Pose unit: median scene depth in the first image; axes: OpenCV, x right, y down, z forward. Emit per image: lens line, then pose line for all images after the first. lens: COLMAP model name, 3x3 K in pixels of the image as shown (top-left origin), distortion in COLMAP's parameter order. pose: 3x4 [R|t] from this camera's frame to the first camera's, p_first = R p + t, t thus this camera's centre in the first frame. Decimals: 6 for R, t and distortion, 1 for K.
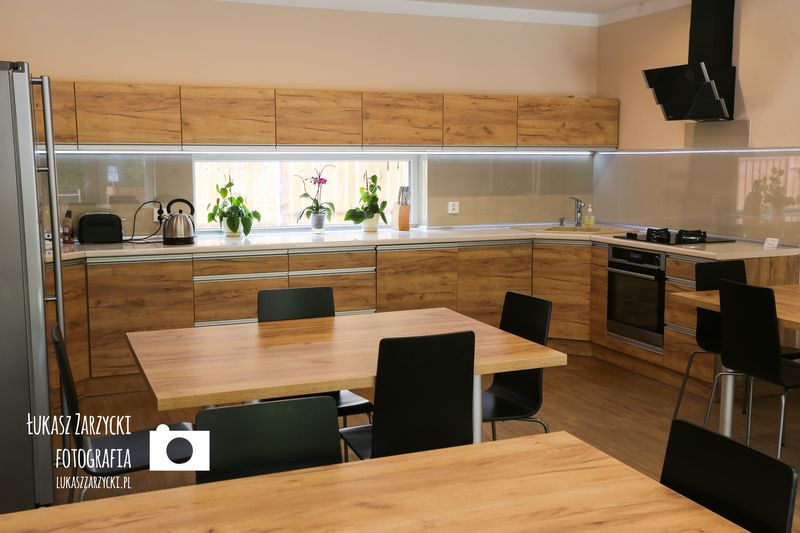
lens RADIAL K [[865.9, 0, 404.0], [0, 865.9, 266.0], [0, 0, 1]] dist [0.023643, 0.000000]
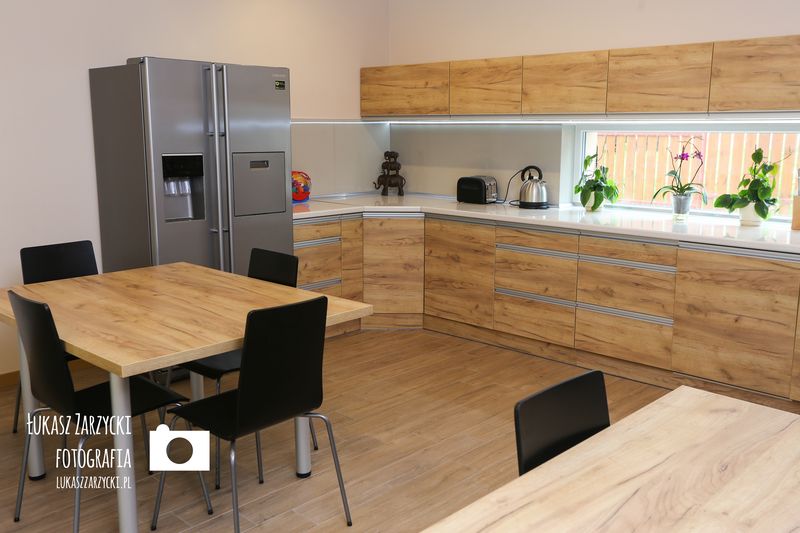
lens RADIAL K [[757.8, 0, 403.2], [0, 757.8, 262.4], [0, 0, 1]] dist [0.030631, 0.000000]
pose [[0.398051, 0.168016, -0.901846, 0.491518], [-0.115845, 0.984421, 0.132269, -0.065937], [0.910019, 0.051825, 0.411314, 0.480807]]
